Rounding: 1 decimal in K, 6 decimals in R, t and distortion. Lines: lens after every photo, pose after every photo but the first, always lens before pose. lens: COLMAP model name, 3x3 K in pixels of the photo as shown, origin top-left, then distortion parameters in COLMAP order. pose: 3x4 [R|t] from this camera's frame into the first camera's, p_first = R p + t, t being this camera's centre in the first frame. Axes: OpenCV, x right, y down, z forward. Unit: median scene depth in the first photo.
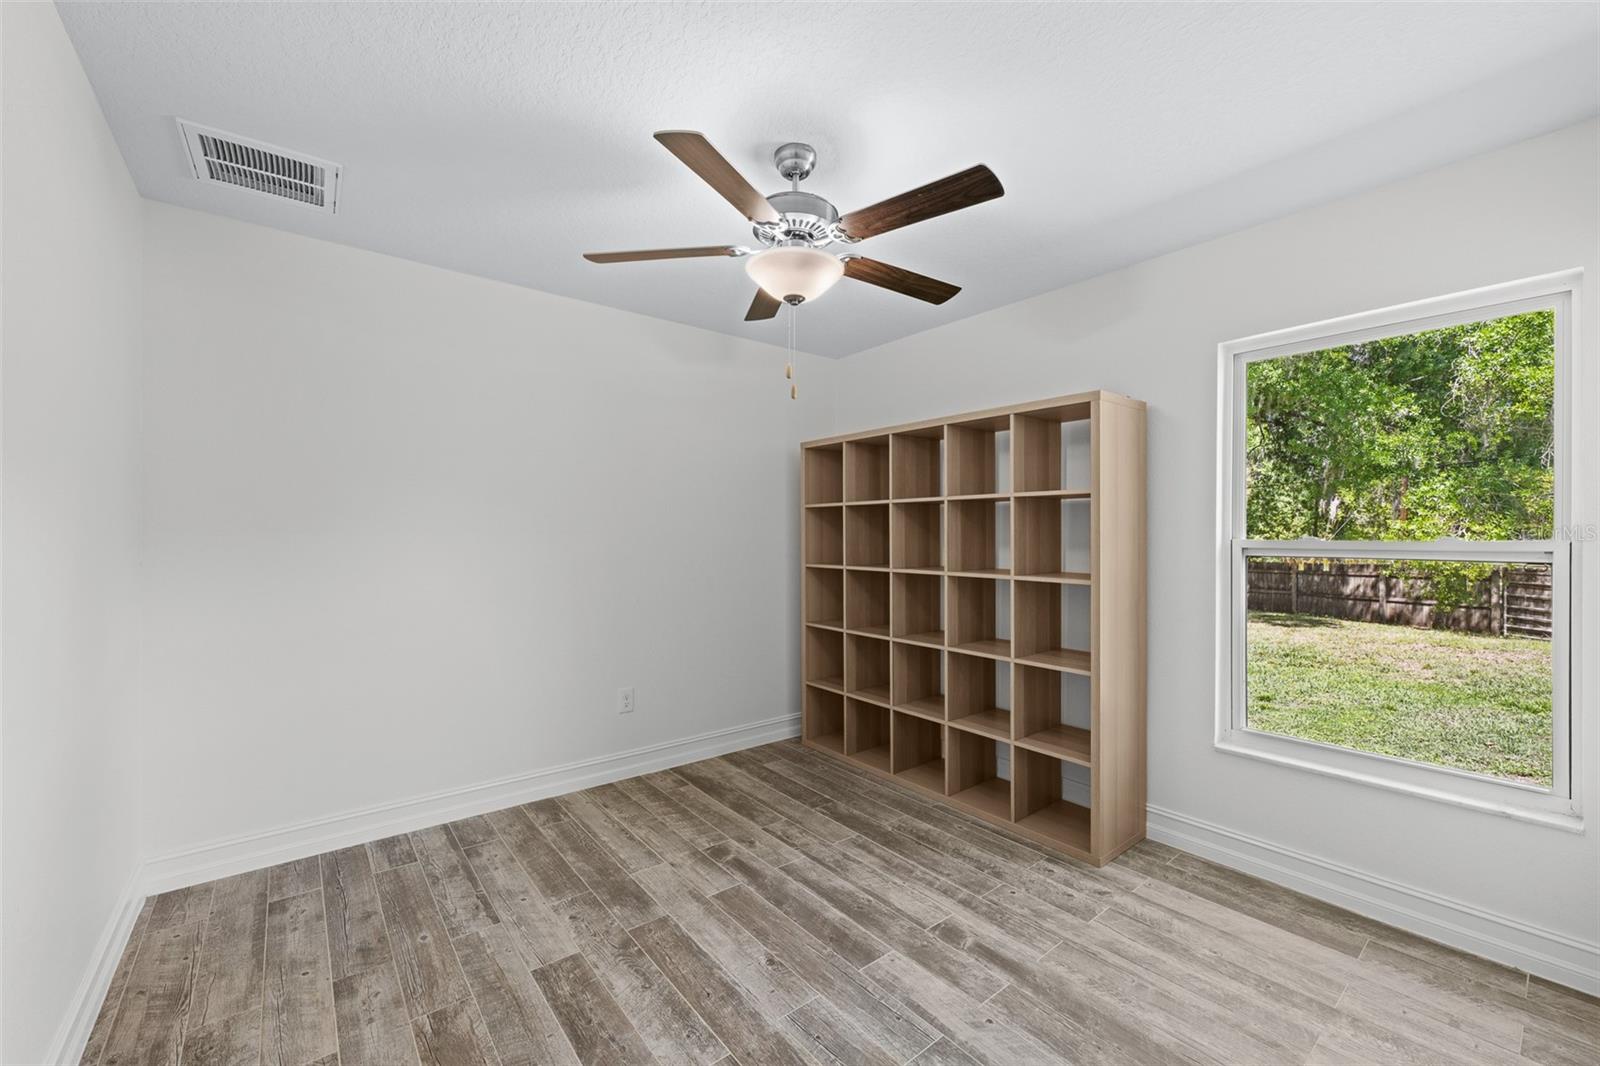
lens RADIAL K [[640.0, 0, 798.3], [0, 640.0, 535.5], [0, 0, 1]] dist [0.000432, 0.000224]
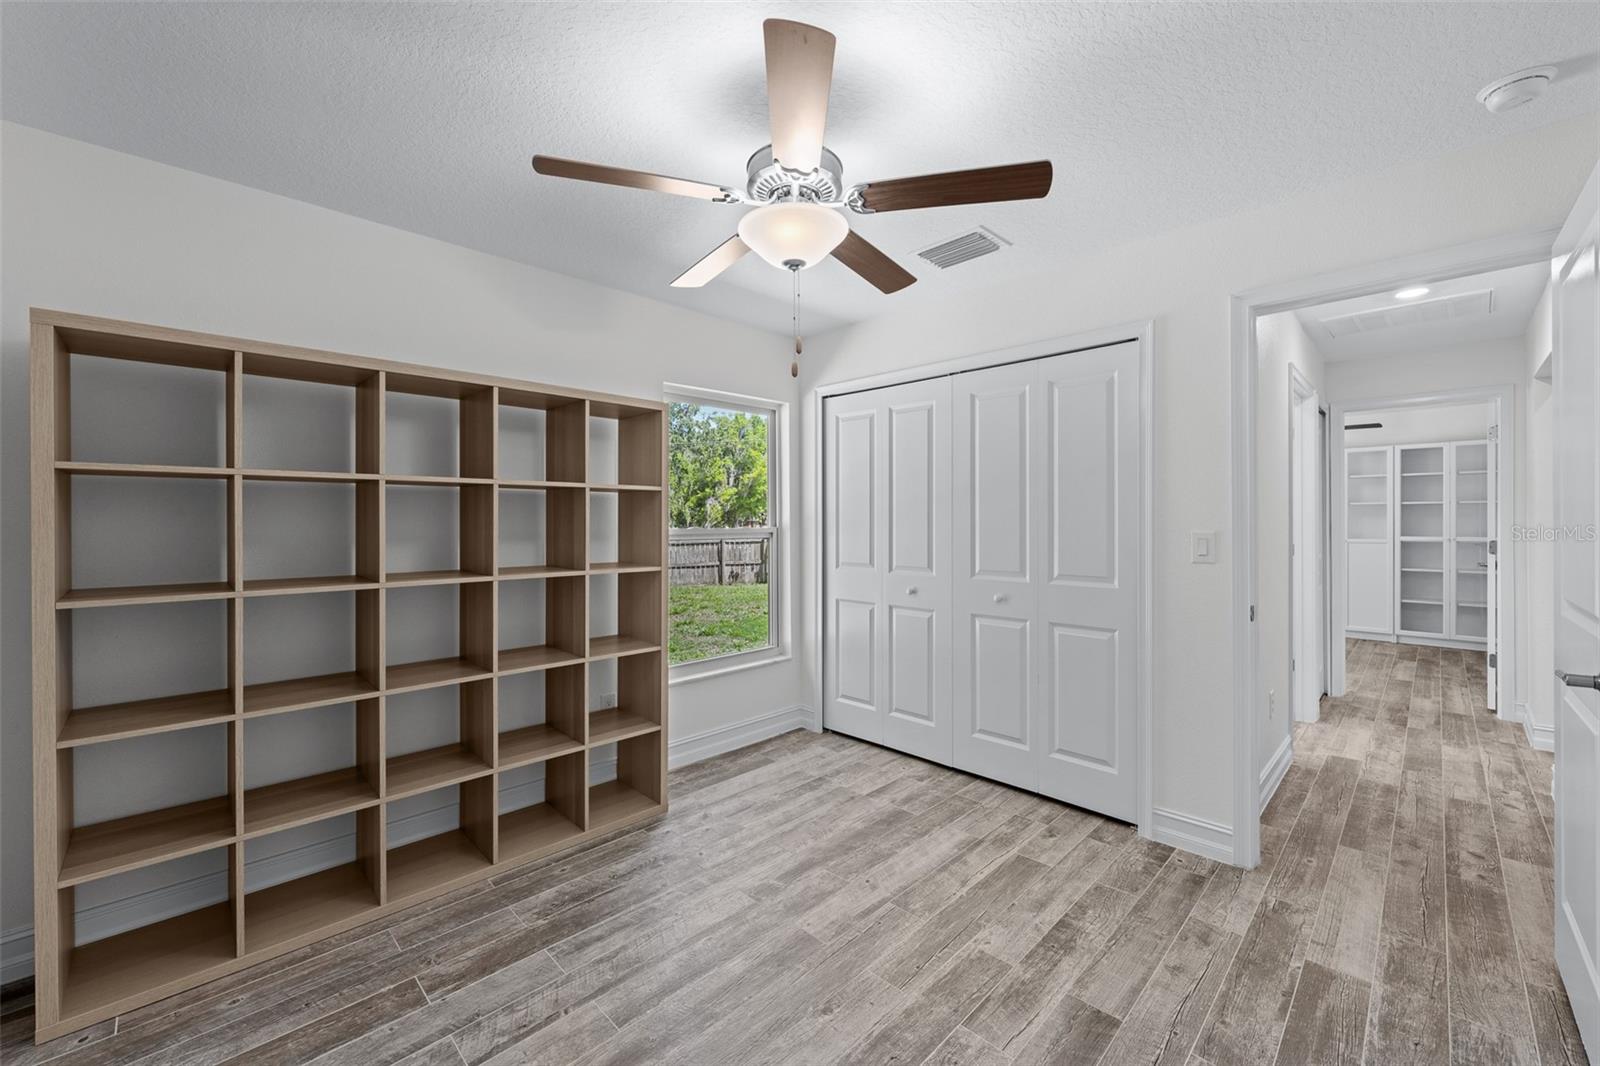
lens RADIAL K [[662.2, 0, 786.2], [0, 662.2, 507.5], [0, 0, 1]] dist [0.001425, 0.000330]
pose [[-0.114317, 0.015683, 0.993321, -0.791106], [0.000992, 0.999877, -0.015672, -0.017148], [-0.993444, -0.000807, -0.114319, 0.953133]]
